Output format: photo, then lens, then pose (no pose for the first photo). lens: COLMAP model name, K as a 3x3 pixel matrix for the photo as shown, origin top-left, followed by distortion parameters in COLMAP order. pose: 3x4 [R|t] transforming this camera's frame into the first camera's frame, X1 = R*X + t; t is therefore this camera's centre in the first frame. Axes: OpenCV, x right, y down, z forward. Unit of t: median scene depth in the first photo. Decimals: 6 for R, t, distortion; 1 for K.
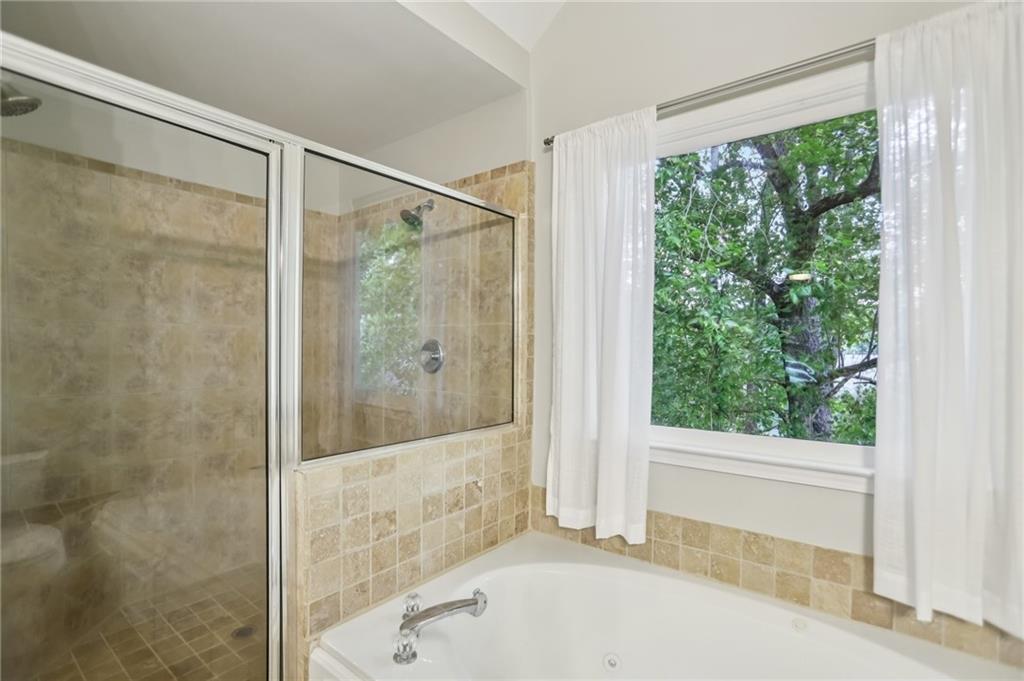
lens RADIAL K [[484.3, 0, 481.0], [0, 484.3, 348.3], [0, 0, 1]] dist [-0.047084, 0.014186]
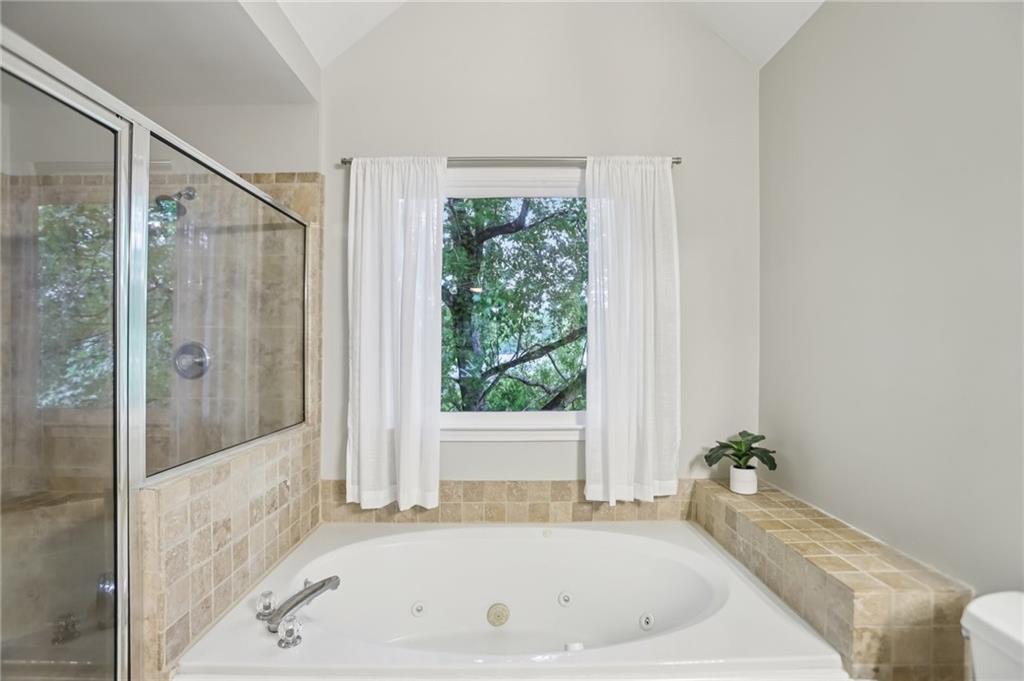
lens RADIAL K [[484.3, 0, 492.9], [0, 484.3, 352.4], [0, 0, 1]] dist [-0.047084, 0.014186]
pose [[0.787825, -0.009794, 0.615821, -0.320428], [0.007511, 0.999952, 0.006294, -0.000247], [-0.615853, -0.000333, 0.787861, -0.078639]]
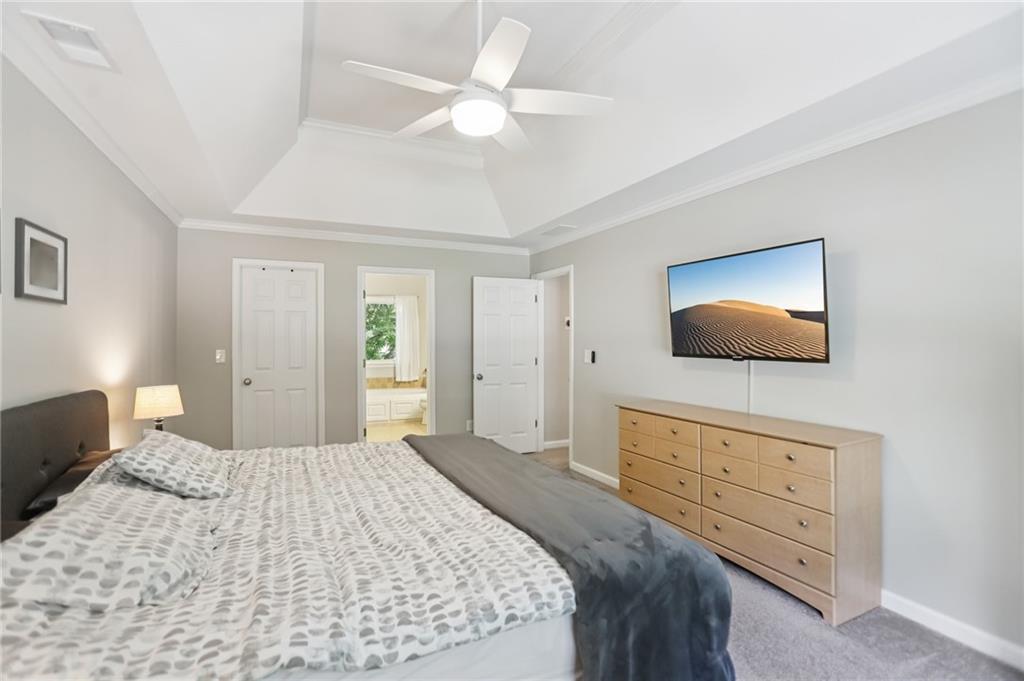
lens RADIAL K [[484.3, 0, 512.8], [0, 484.3, 340.5], [0, 0, 1]] dist [-0.047084, 0.014186]
pose [[0.422326, 0.000493, 0.906444, -3.421798], [0.007357, 0.999965, -0.003971, -0.003427], [-0.906414, 0.008346, 0.422308, -2.480139]]
